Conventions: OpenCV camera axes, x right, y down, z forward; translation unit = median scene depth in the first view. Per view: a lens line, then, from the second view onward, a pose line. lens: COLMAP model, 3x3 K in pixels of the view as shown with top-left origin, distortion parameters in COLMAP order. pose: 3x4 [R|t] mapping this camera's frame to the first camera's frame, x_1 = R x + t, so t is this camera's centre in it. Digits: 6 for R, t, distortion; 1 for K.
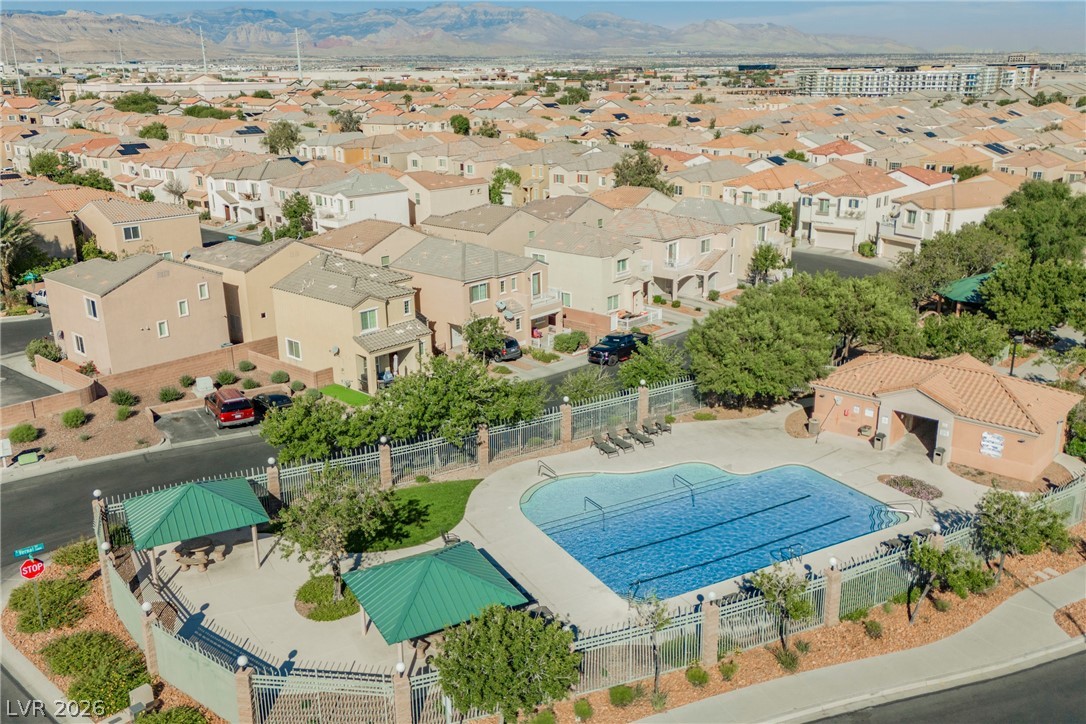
lens RADIAL K [[919.1, 0, 543.0], [0, 919.1, 362.0], [0, 0, 1]] dist [0.127474, -0.273375]
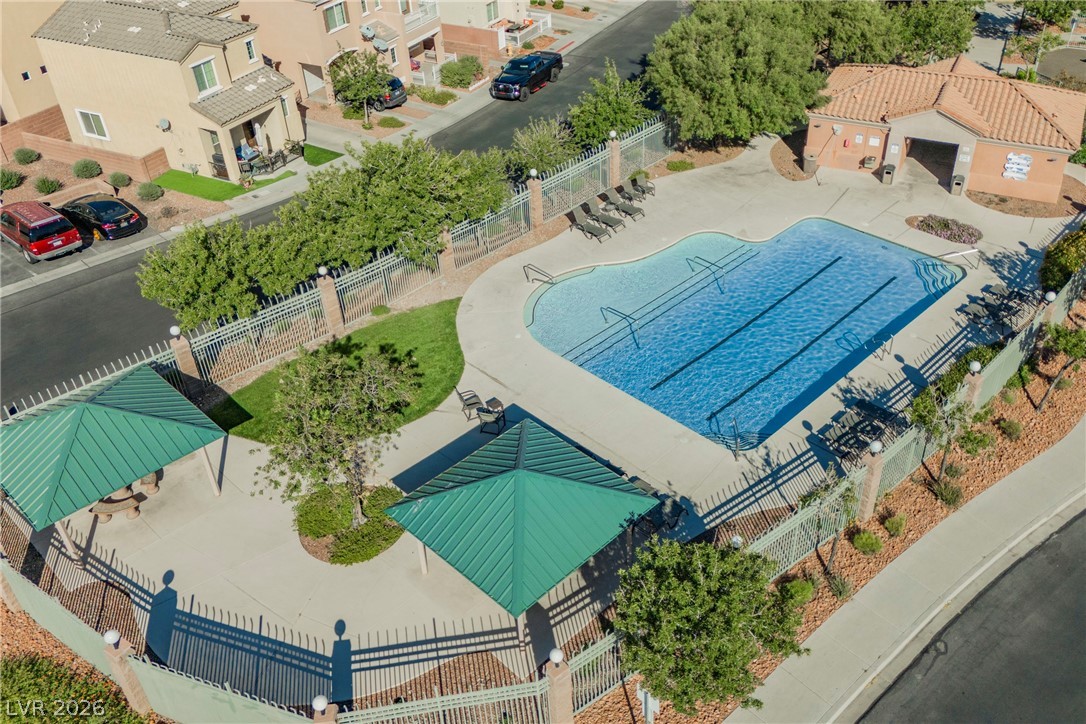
lens RADIAL K [[936.9, 0, 601.4], [0, 936.9, 346.6], [0, 0, 1]] dist [0.097639, -0.140069]
pose [[0.952425, -0.173692, 0.250434, -0.140223], [0.088382, 0.943805, 0.318465, -0.066404], [-0.291676, -0.281180, 0.914255, 0.211744]]
